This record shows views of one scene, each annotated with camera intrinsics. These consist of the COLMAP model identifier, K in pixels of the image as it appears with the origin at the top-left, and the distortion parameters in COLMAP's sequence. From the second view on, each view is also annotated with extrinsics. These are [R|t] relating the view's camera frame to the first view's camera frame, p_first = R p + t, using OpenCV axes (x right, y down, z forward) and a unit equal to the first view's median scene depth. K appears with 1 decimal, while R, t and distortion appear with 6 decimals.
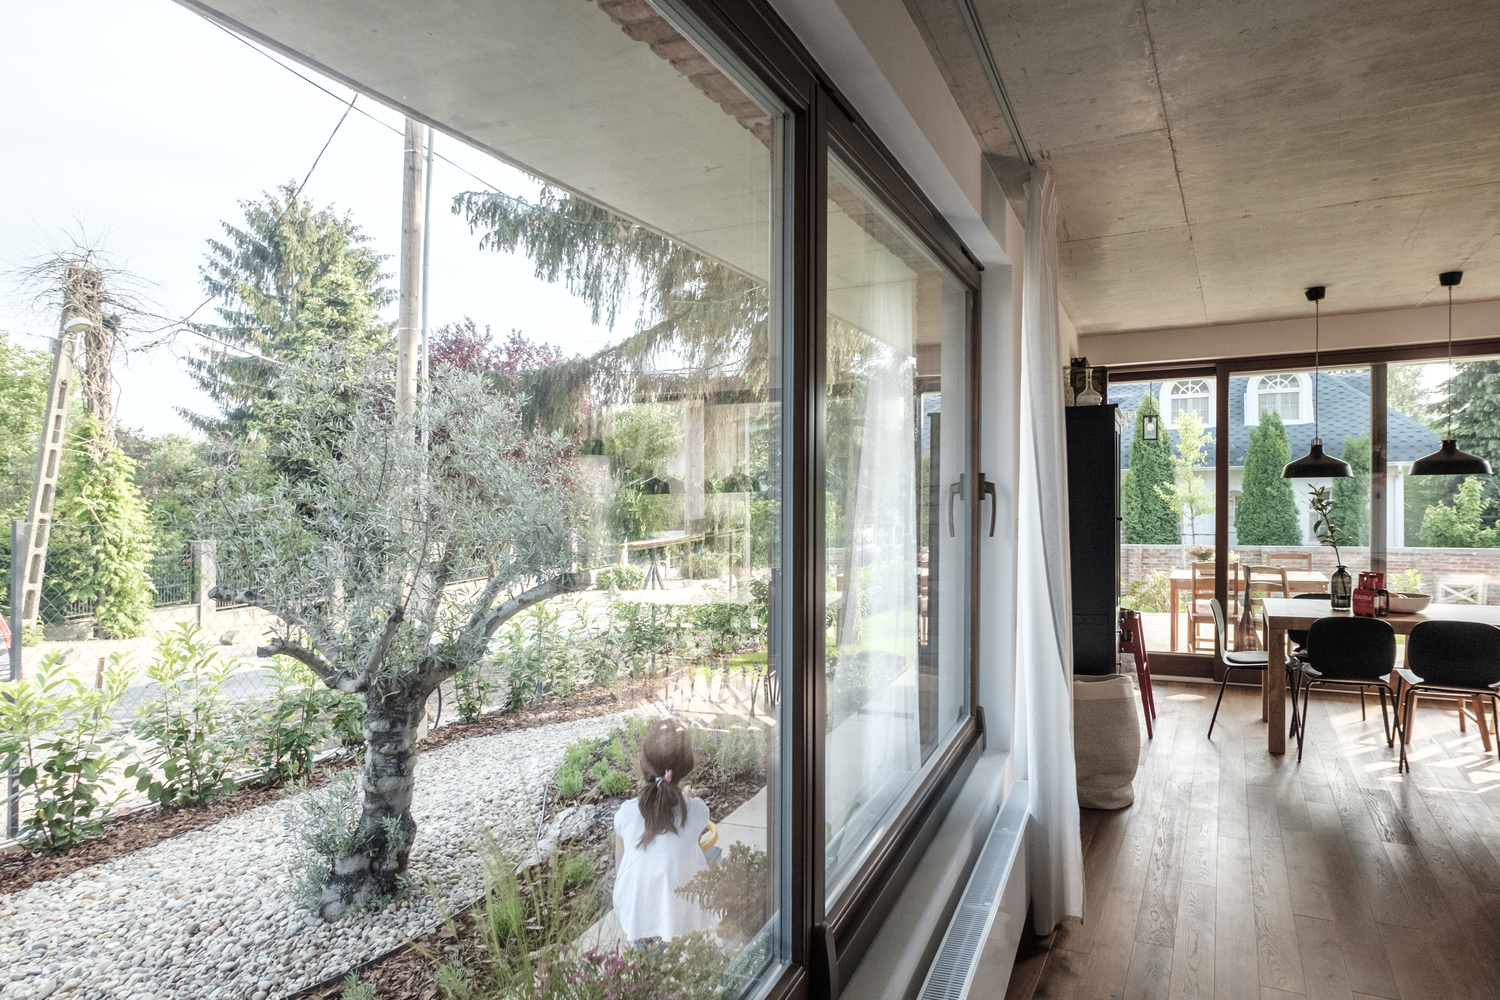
lens RADIAL K [[952.8, 0, 762.4], [0, 952.8, 527.9], [0, 0, 1]] dist [-0.003709, 0.005940]
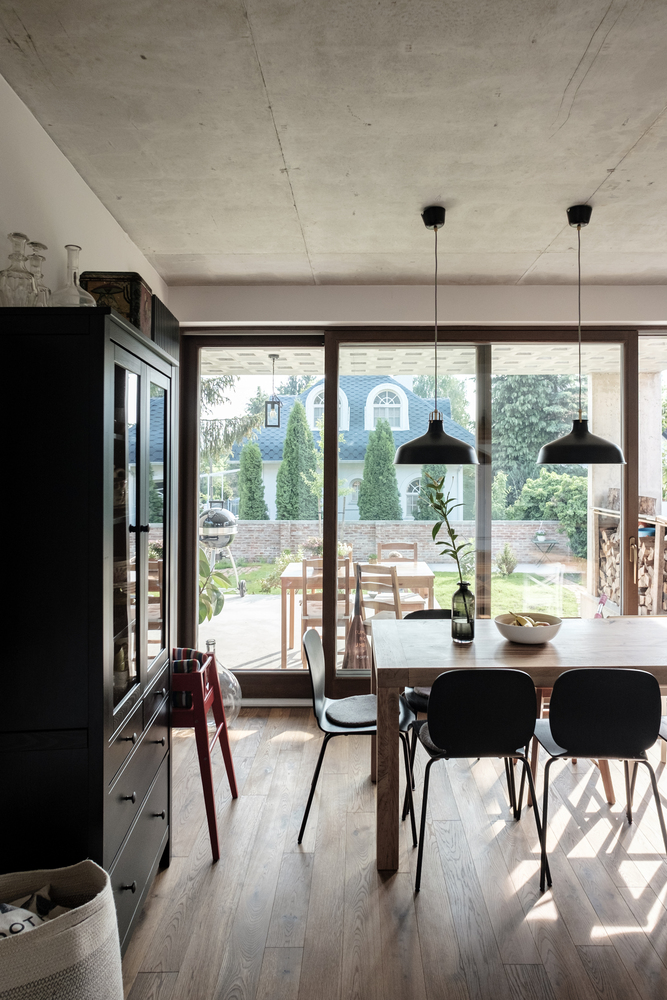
lens RADIAL K [[786.2, 0, 334.6], [0, 786.2, 497.1], [0, 0, 1]] dist [-0.008563, -0.001221]
pose [[0.908867, 0.004445, 0.417062, 0.180552], [0.000327, 0.999935, -0.011368, -0.014420], [-0.417085, 0.010468, 0.908807, 0.335463]]
